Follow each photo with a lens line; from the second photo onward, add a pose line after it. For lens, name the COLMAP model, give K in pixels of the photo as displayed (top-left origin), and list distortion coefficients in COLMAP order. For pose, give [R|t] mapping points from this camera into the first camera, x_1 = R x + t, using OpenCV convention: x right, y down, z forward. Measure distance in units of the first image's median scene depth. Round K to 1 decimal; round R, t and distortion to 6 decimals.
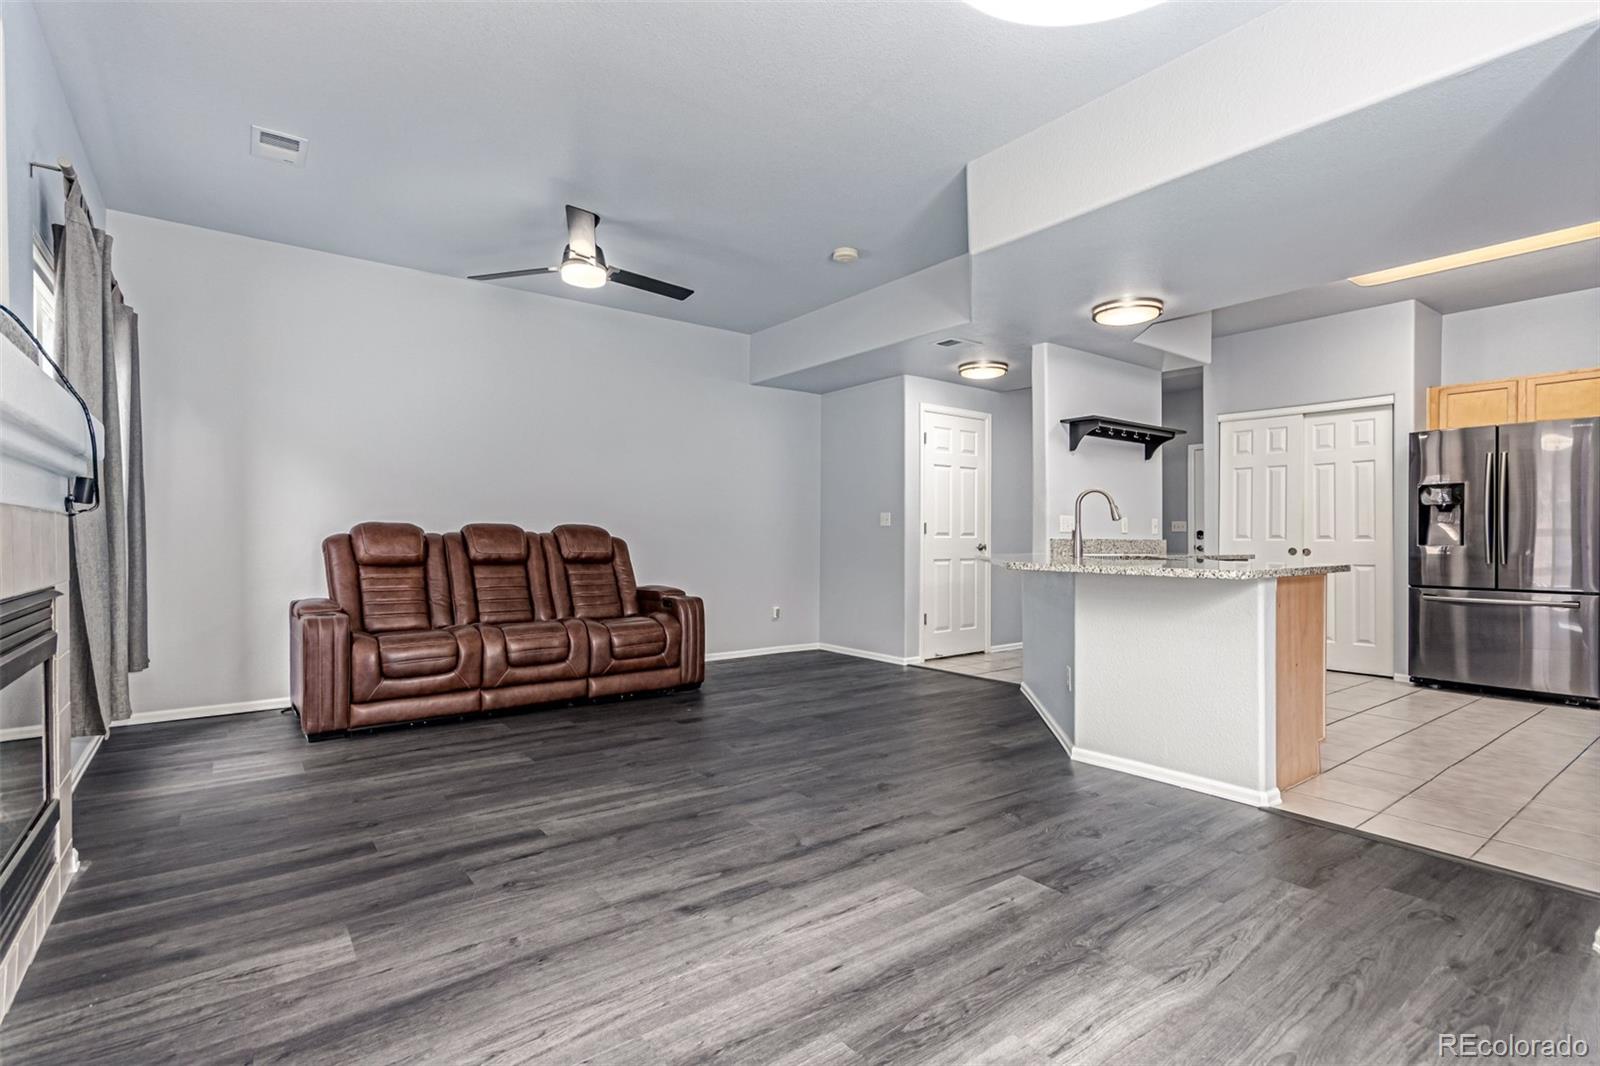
lens RADIAL K [[740.5, 0, 792.8], [0, 740.5, 538.6], [0, 0, 1]] dist [0.011106, -0.000387]
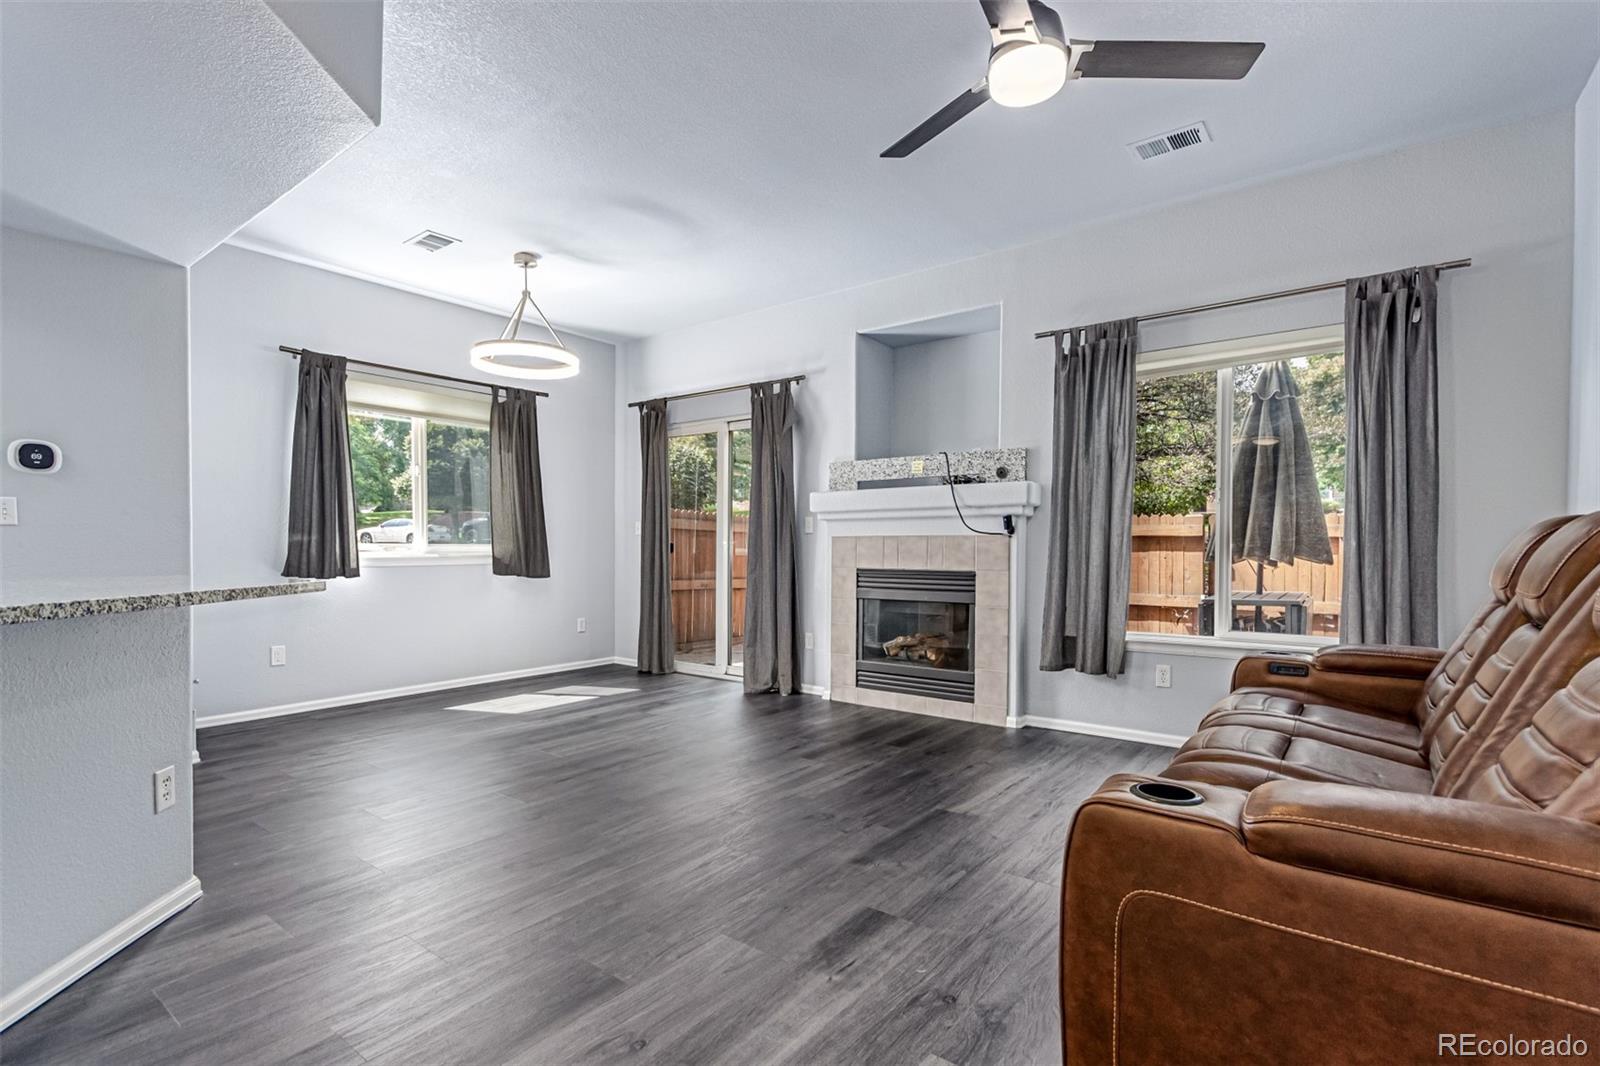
lens RADIAL K [[773.9, 0, 791.9], [0, 773.9, 560.7], [0, 0, 1]] dist [0.002330, 0.000494]
pose [[-0.964150, -0.001165, -0.265356, 0.052069], [-0.006135, 0.999821, 0.017902, -0.001838], [0.265287, 0.018889, -0.963984, 1.668649]]
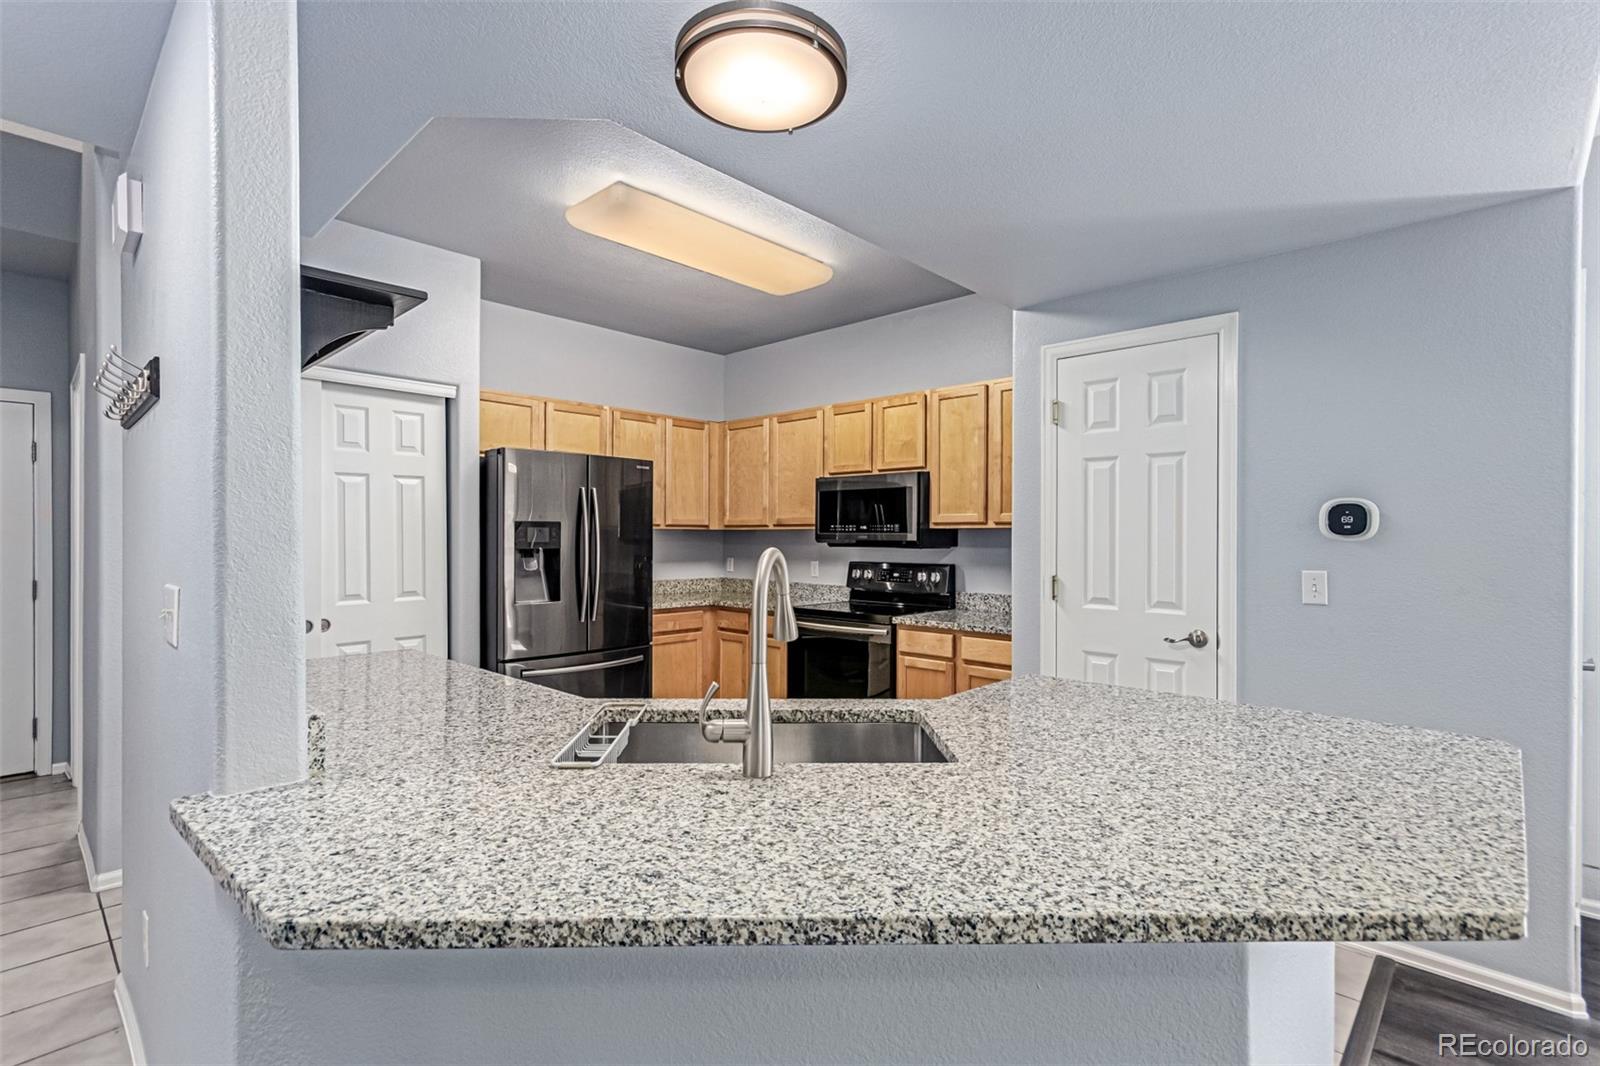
lens RADIAL K [[756.6, 0, 803.9], [0, 756.6, 534.3], [0, 0, 1]] dist [0.003214, 0.000424]
pose [[-0.174696, -0.004157, 0.984614, 0.080214], [-0.002449, 0.999990, 0.003788, -0.086526], [-0.984619, -0.001750, -0.174704, 1.174645]]
